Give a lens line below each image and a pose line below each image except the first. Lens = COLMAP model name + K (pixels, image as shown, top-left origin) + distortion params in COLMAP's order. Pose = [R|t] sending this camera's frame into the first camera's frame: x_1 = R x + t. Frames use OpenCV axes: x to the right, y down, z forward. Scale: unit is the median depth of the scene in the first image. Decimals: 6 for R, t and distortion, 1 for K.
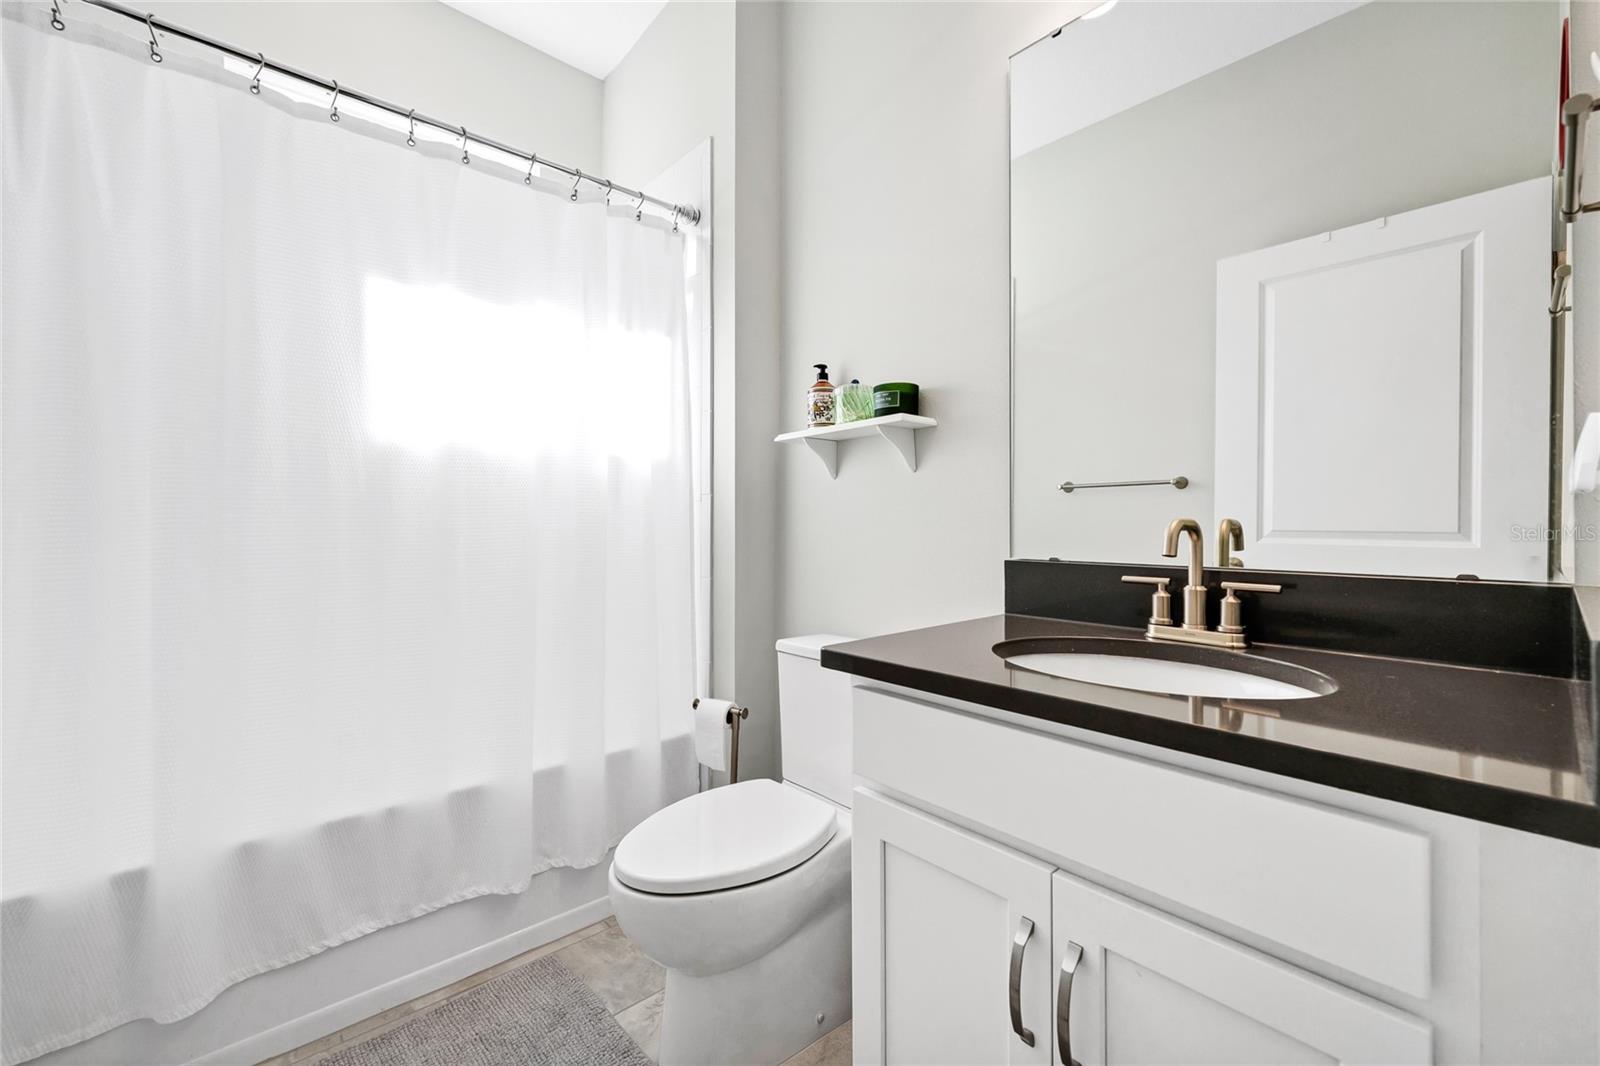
lens RADIAL K [[646.0, 0, 784.0], [0, 646.0, 521.7], [0, 0, 1]] dist [-0.003436, 0.000346]
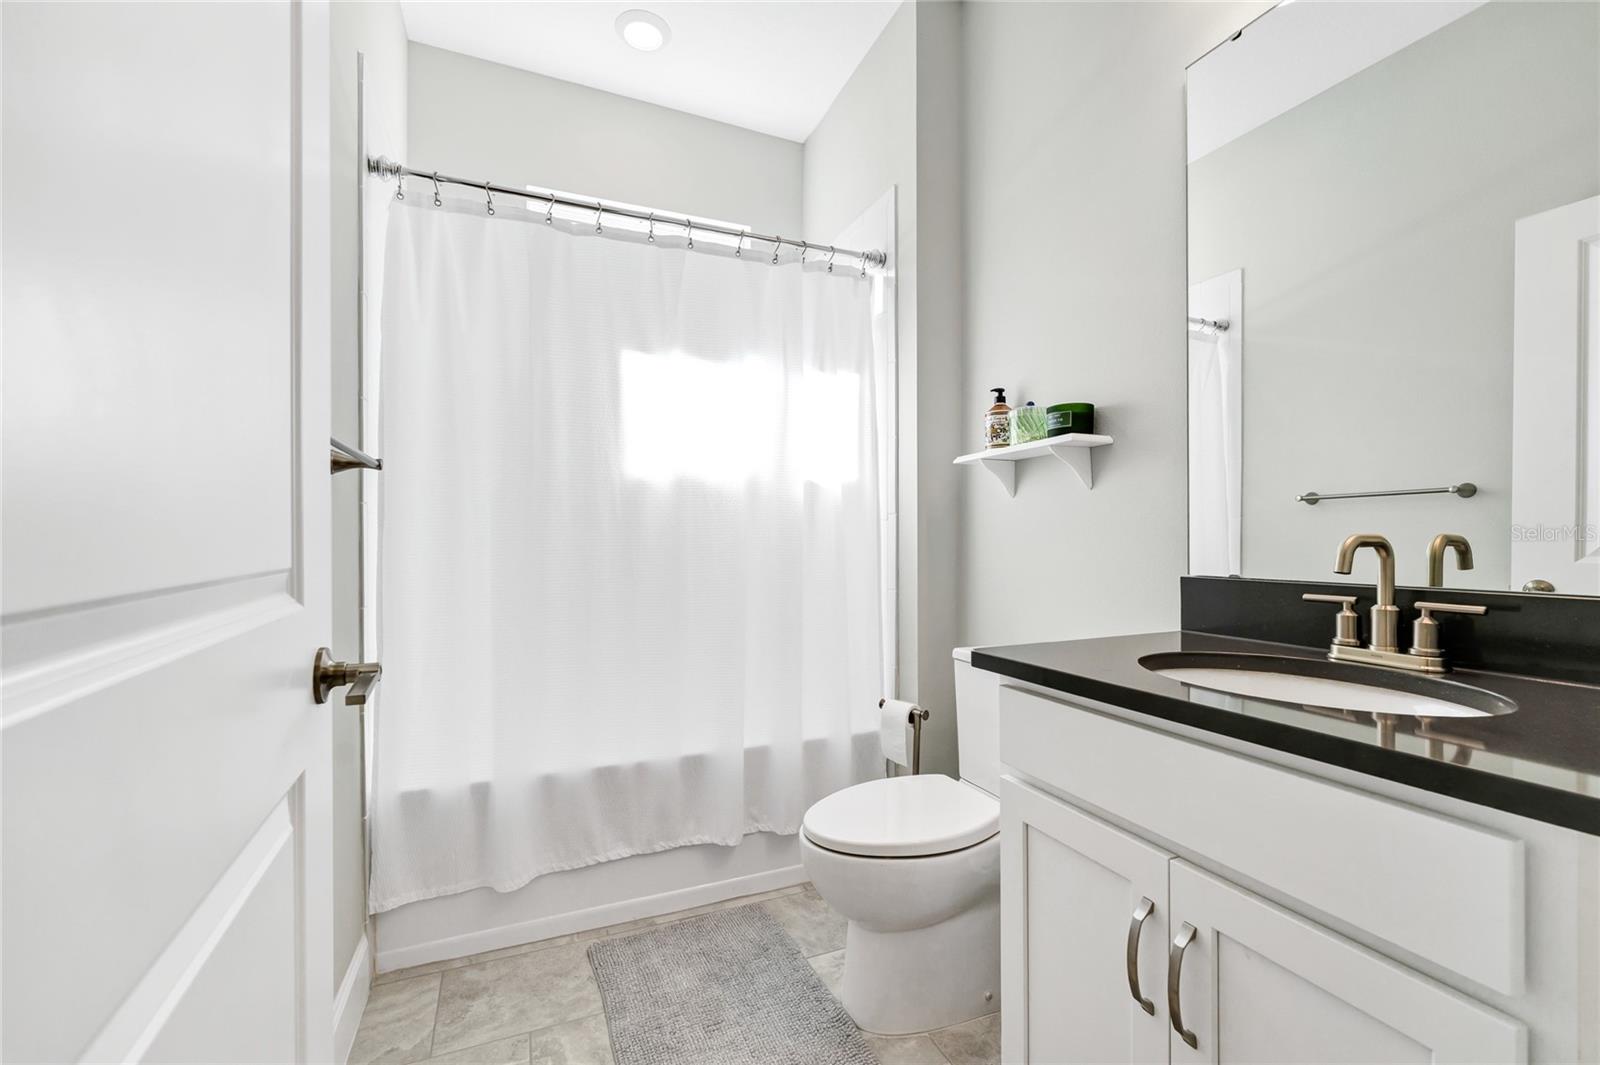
lens RADIAL K [[649.5, 0, 791.1], [0, 649.5, 543.6], [0, 0, 1]] dist [-0.002279, -0.000399]
pose [[0.950219, -0.000483, -0.311581, 0.093684], [0.003108, 0.999964, 0.007927, -0.001215], [0.311566, -0.008501, 0.950187, -0.153877]]
